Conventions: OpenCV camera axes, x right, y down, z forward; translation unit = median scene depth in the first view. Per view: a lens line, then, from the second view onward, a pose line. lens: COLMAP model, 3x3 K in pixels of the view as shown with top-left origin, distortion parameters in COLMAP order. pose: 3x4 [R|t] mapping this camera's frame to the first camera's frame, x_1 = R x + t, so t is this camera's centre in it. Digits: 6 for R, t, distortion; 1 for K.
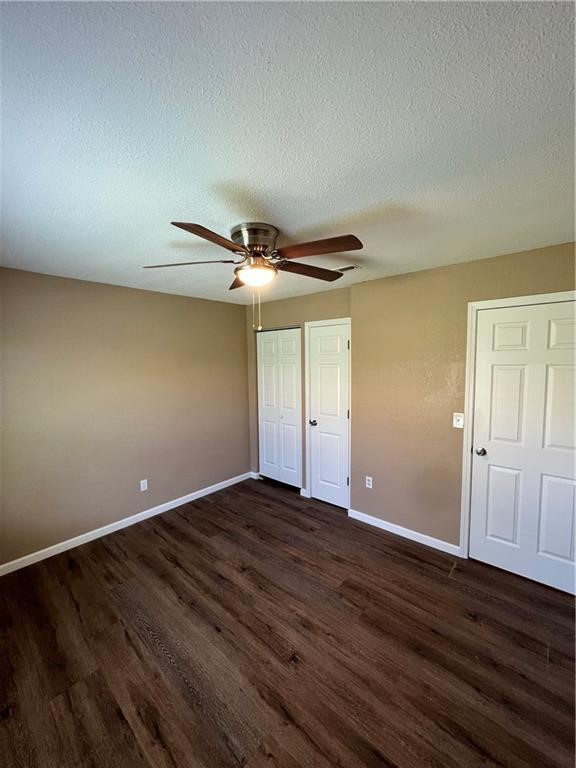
lens RADIAL K [[308.4, 0, 288.0], [0, 308.4, 384.0], [0, 0, 1]] dist [-0.002175, 0.000140]
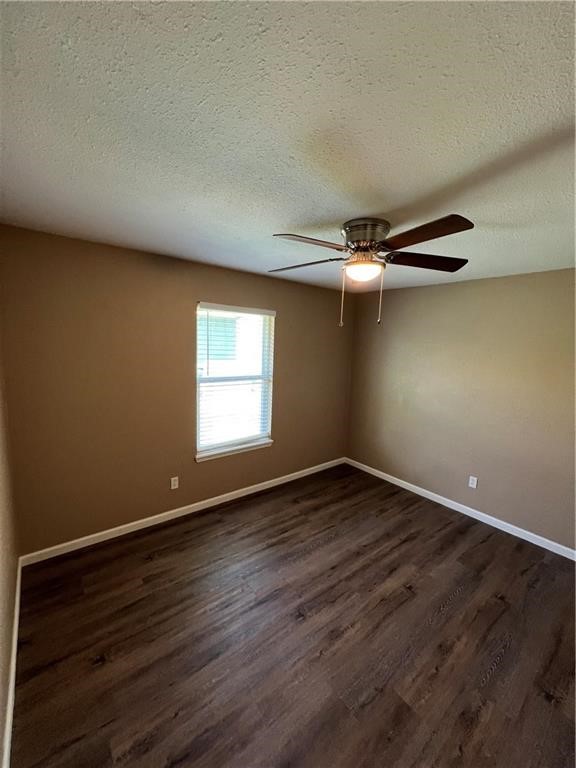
lens RADIAL K [[308.4, 0, 288.0], [0, 308.4, 384.0], [0, 0, 1]] dist [-0.002175, 0.000140]
pose [[-0.175857, 0.147212, -0.973346, 0.794344], [-0.114788, 0.978944, 0.168798, -0.107459], [0.977700, 0.141413, -0.155256, 0.792751]]
